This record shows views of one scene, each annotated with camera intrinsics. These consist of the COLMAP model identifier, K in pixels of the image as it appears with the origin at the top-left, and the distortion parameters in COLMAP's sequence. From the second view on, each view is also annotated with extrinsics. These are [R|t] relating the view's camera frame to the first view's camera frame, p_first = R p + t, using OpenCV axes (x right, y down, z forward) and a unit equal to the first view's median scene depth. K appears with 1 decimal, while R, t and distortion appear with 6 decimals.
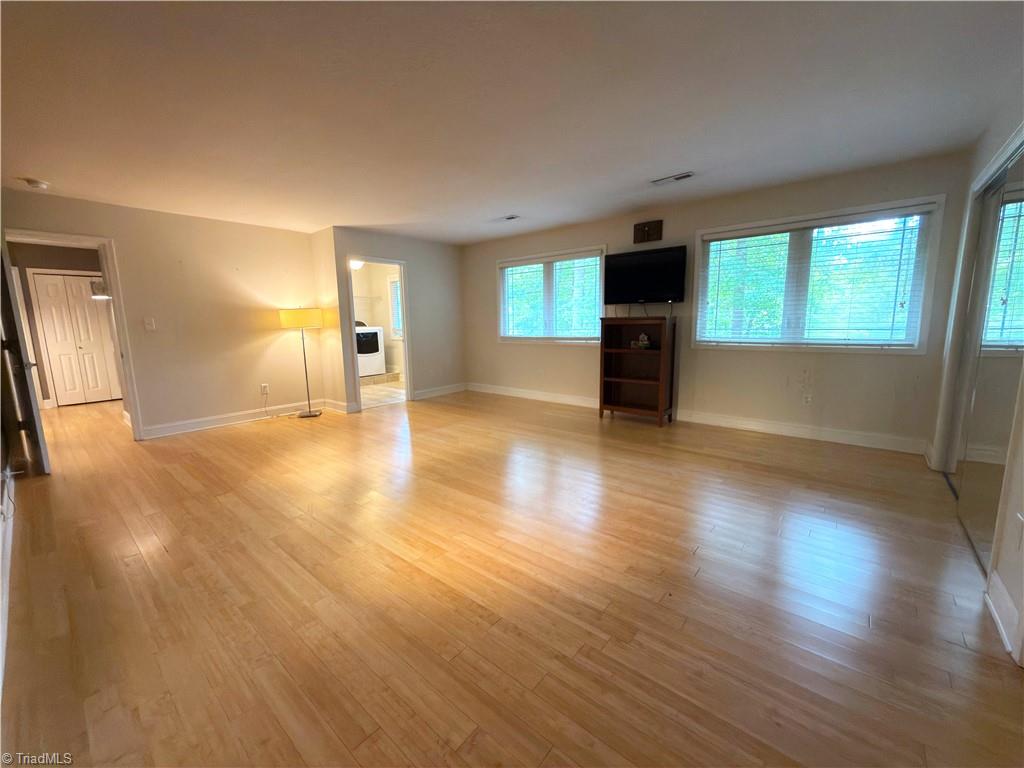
lens RADIAL K [[409.0, 0, 517.4], [0, 409.0, 384.6], [0, 0, 1]] dist [0.000815, -0.000773]
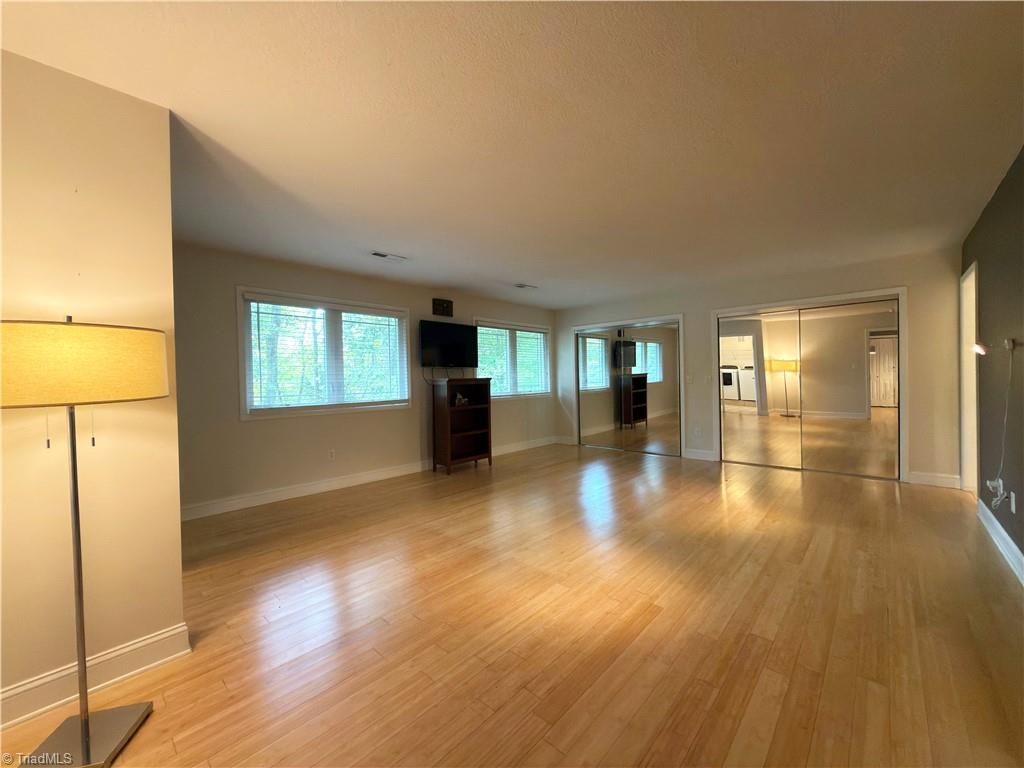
lens RADIAL K [[409.0, 0, 508.6], [0, 409.0, 386.7], [0, 0, 1]] dist [0.000815, -0.000773]
pose [[0.054863, -0.009412, 0.998450, -0.873532], [0.166893, 0.985975, 0.000124, -0.121005], [-0.984447, 0.166628, 0.055665, 0.811399]]
